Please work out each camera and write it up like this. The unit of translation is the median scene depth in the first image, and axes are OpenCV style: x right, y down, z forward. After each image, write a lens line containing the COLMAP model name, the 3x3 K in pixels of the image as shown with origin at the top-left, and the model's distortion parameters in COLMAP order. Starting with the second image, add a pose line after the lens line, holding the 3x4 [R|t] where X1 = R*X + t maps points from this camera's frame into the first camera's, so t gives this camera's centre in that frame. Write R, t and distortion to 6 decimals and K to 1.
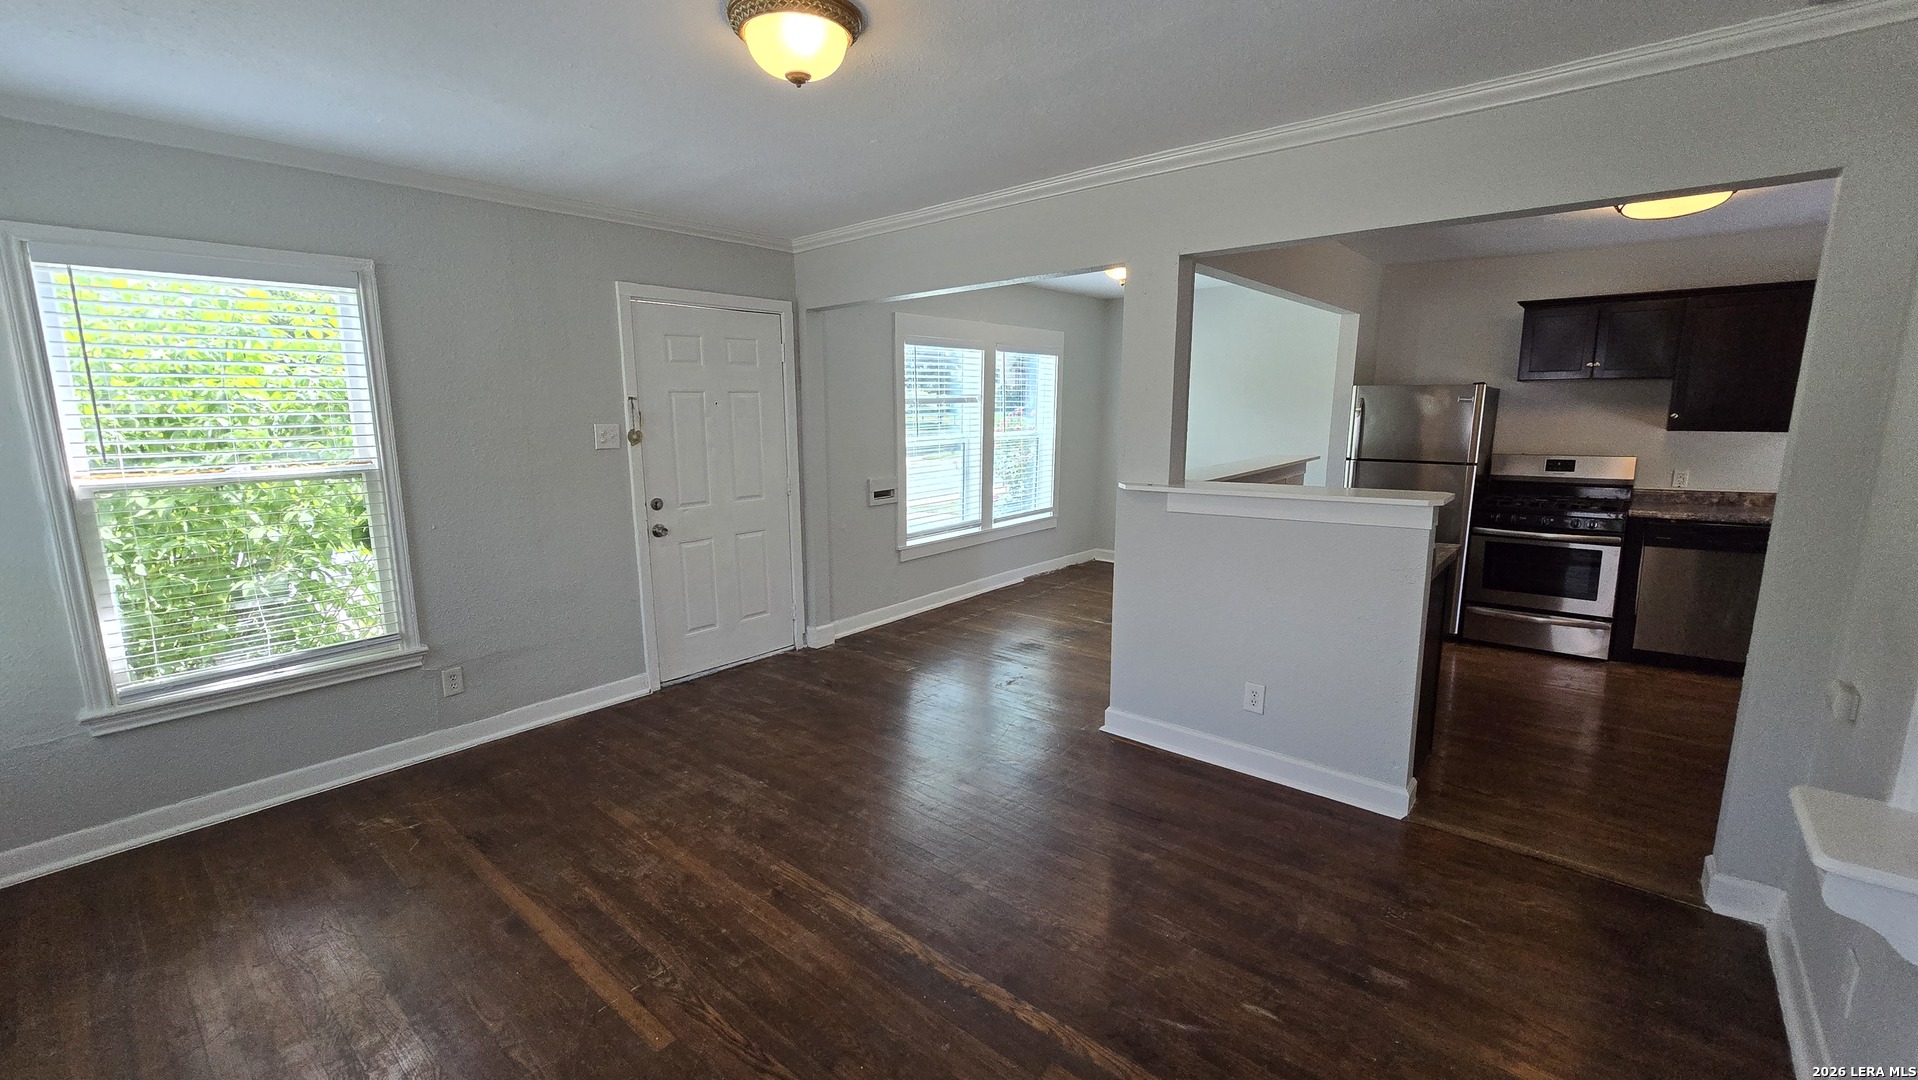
lens RADIAL K [[789.7, 0, 959.0], [0, 789.7, 540.0], [0, 0, 1]] dist [-0.000024, 0.000295]
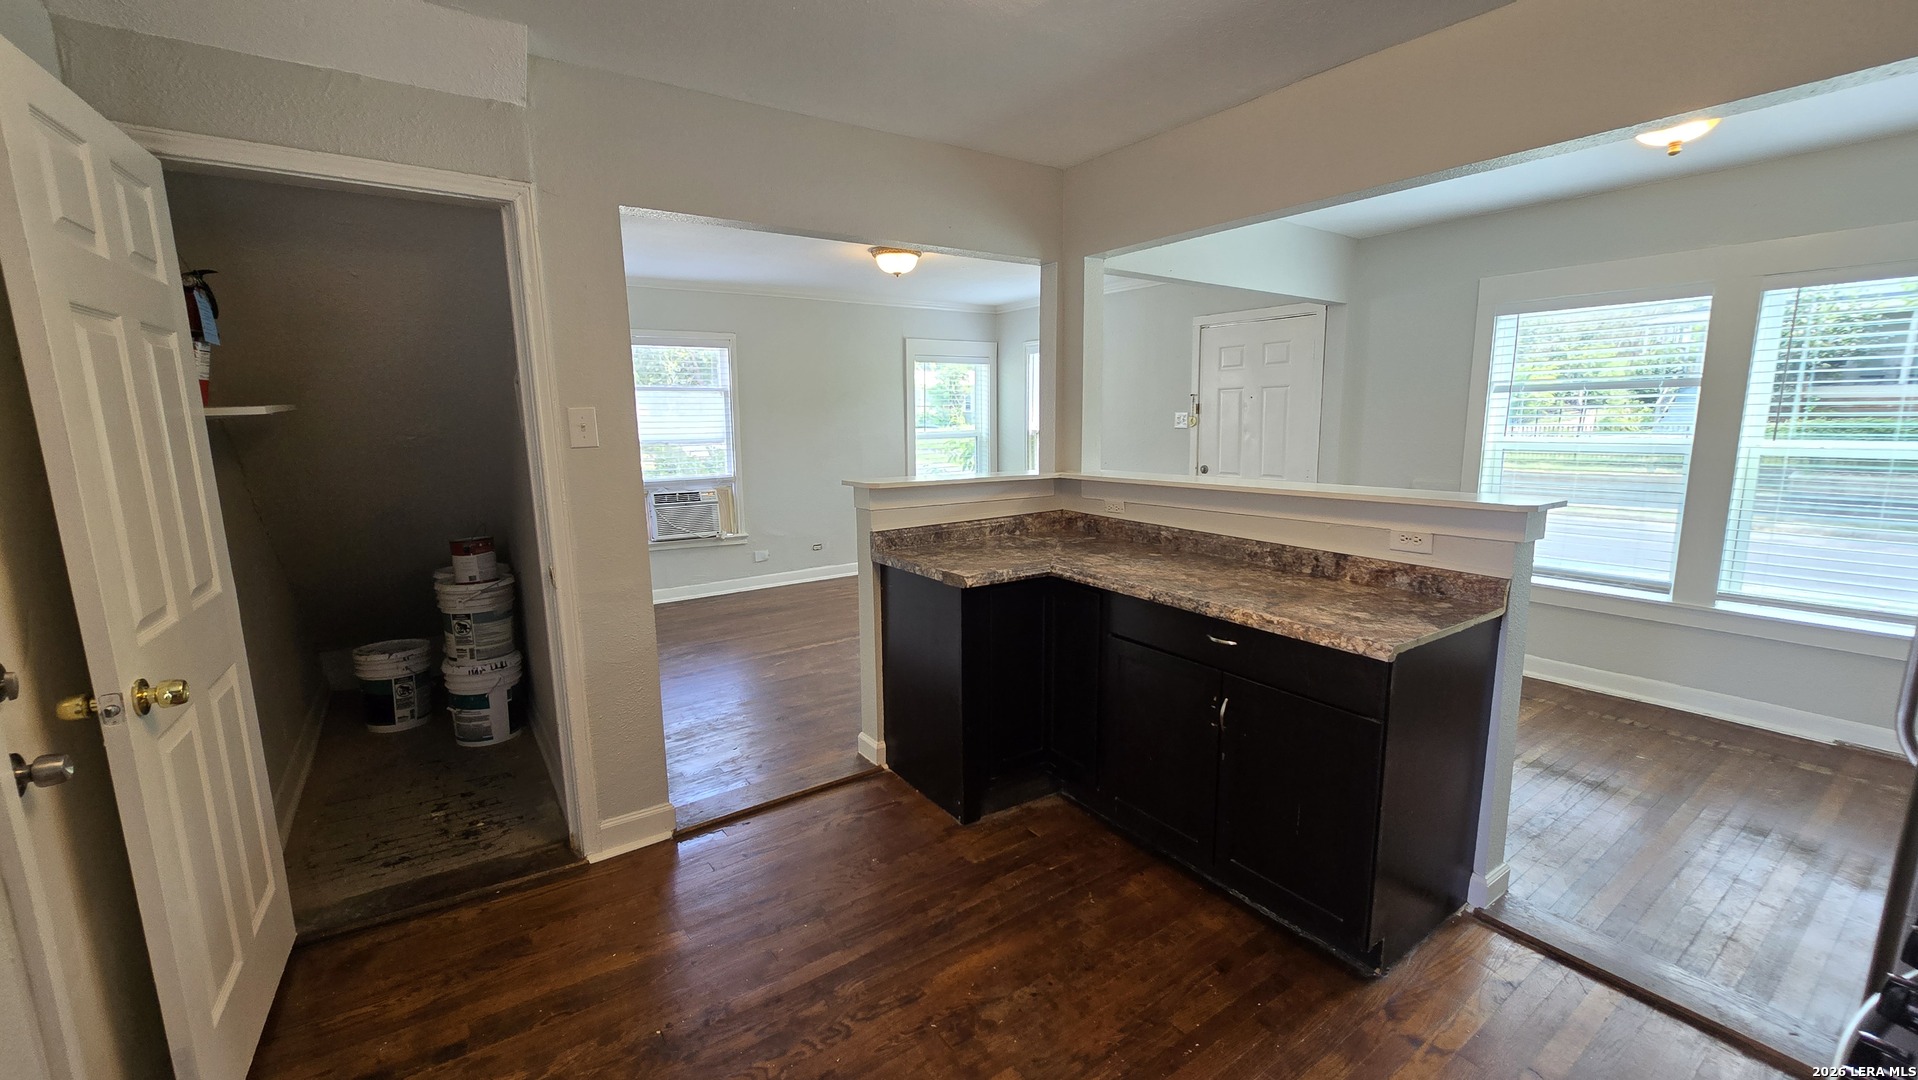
lens RADIAL K [[775.3, 0, 959.0], [0, 775.3, 540.0], [0, 0, 1]] dist [-0.001144, -0.000022]
pose [[-0.256149, 0.170570, -0.951469, 1.128128], [-0.148146, 0.965752, 0.213014, -0.161071], [0.955217, 0.195520, -0.222107, 0.959613]]
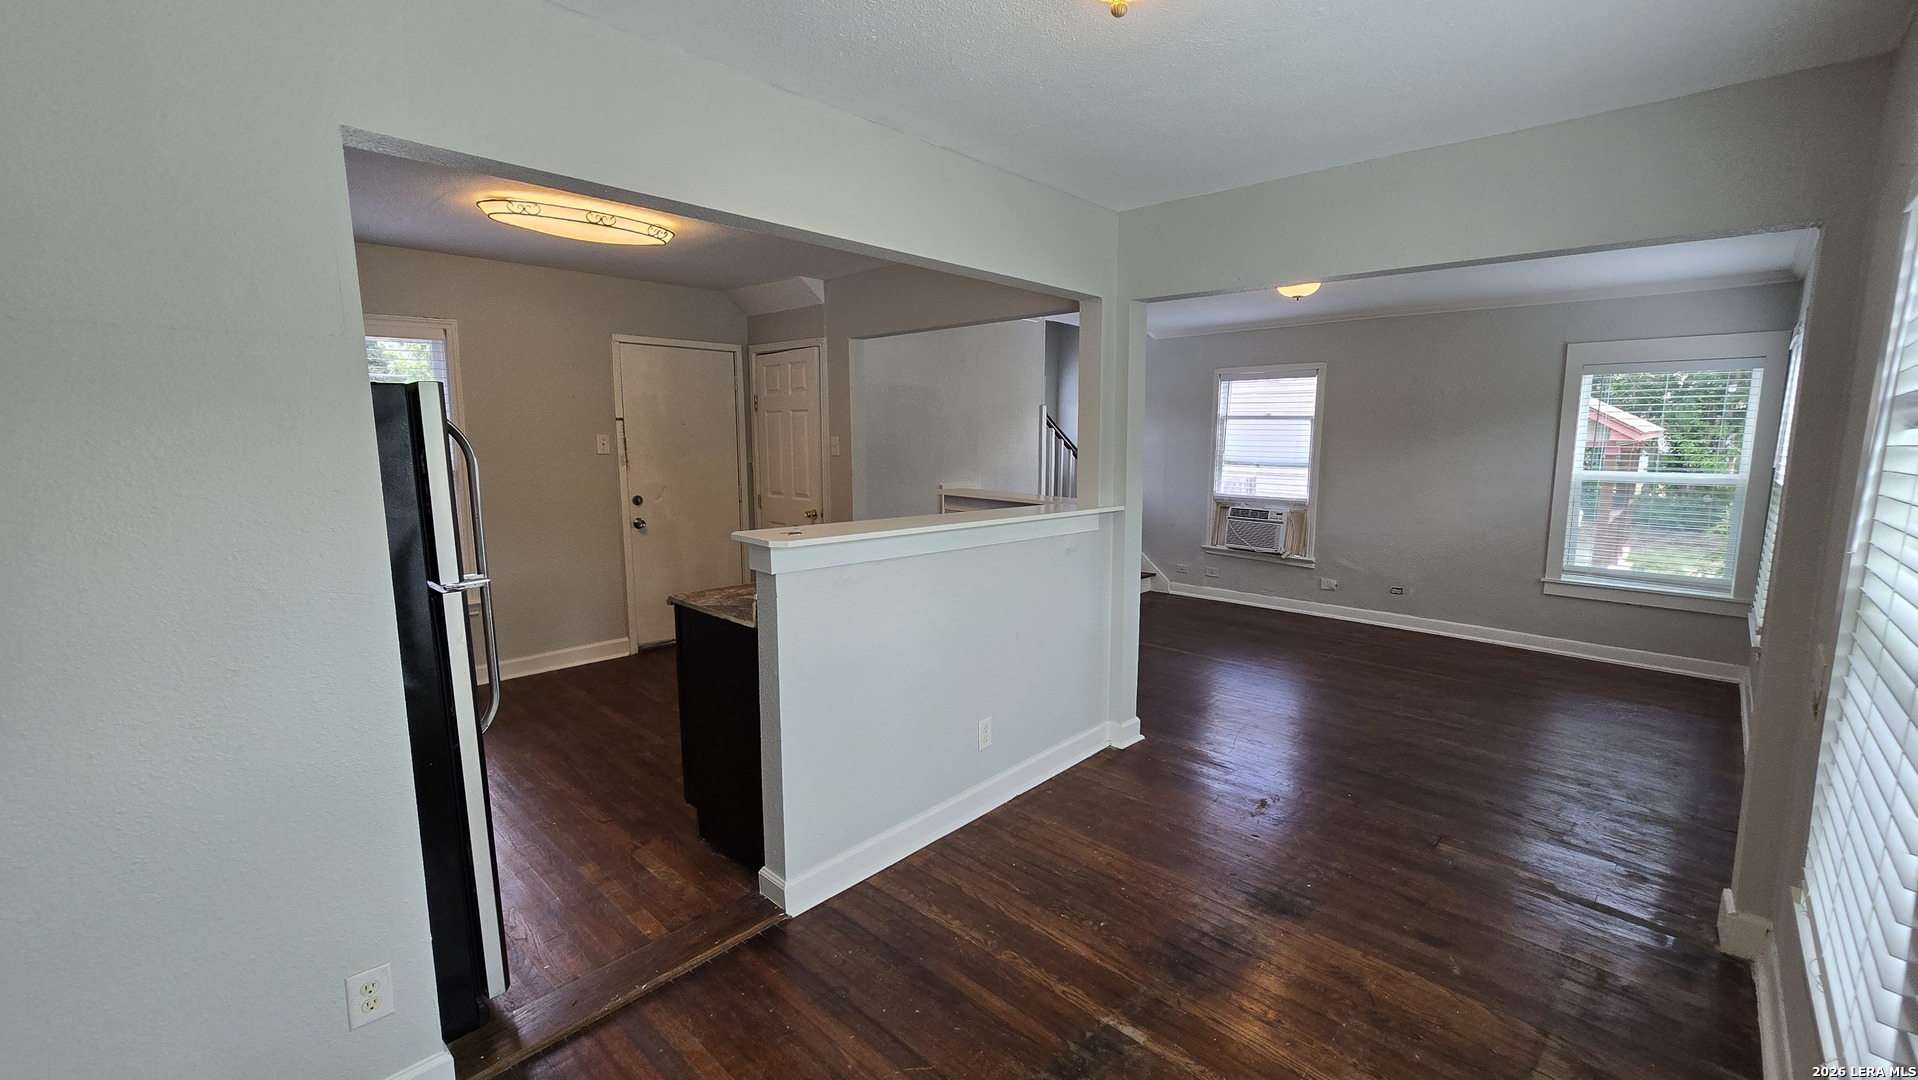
lens RADIAL K [[775.3, 0, 959.0], [0, 775.3, 540.0], [0, 0, 1]] dist [-0.001144, -0.000022]
pose [[-0.997951, -0.000705, 0.063978, 0.331882], [0.018586, 0.953625, 0.300424, -0.304996], [-0.061222, 0.300997, -0.951658, 1.764720]]
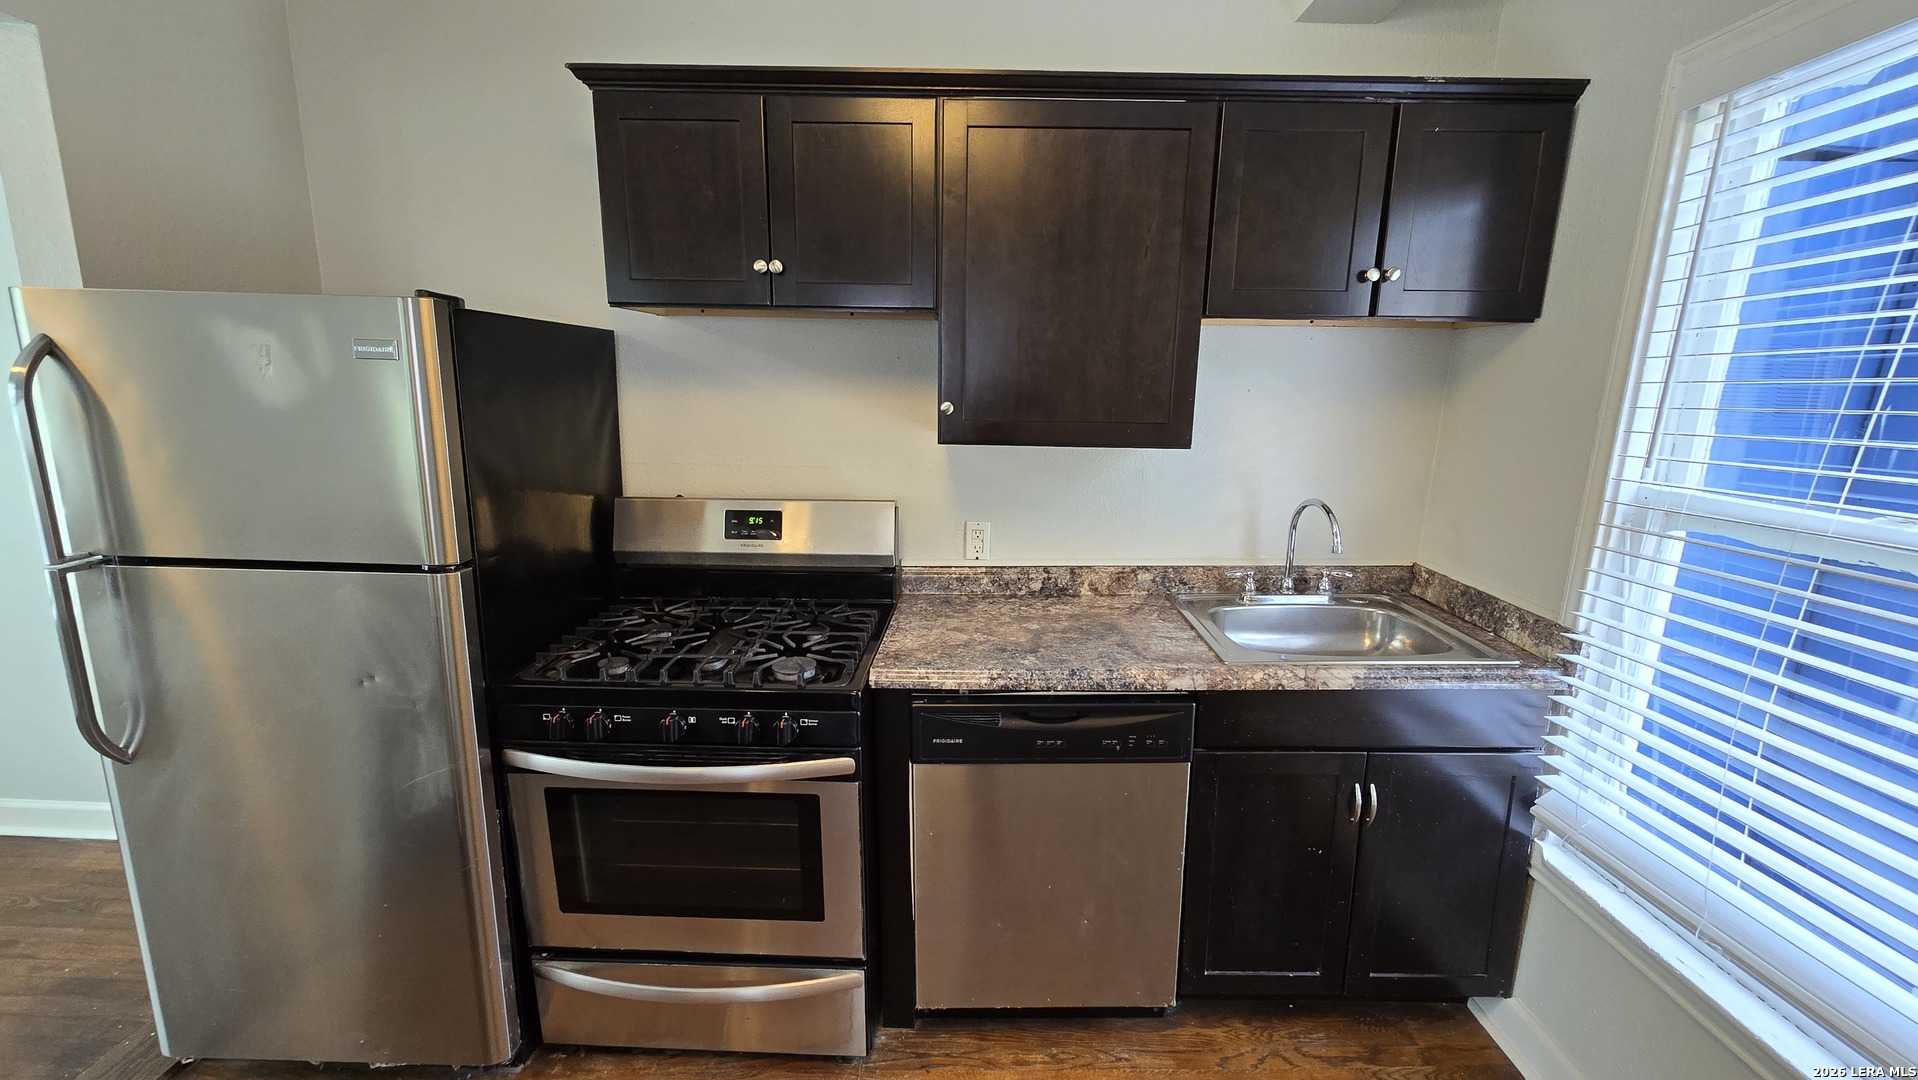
lens RADIAL K [[789.7, 0, 959.0], [0, 789.7, 540.0], [0, 0, 1]] dist [-0.000024, 0.000295]
pose [[0.776554, -0.119911, 0.618535, 0.751312], [0.088356, 0.992747, 0.081529, -0.140574], [-0.623825, -0.008660, 0.781516, 0.783507]]
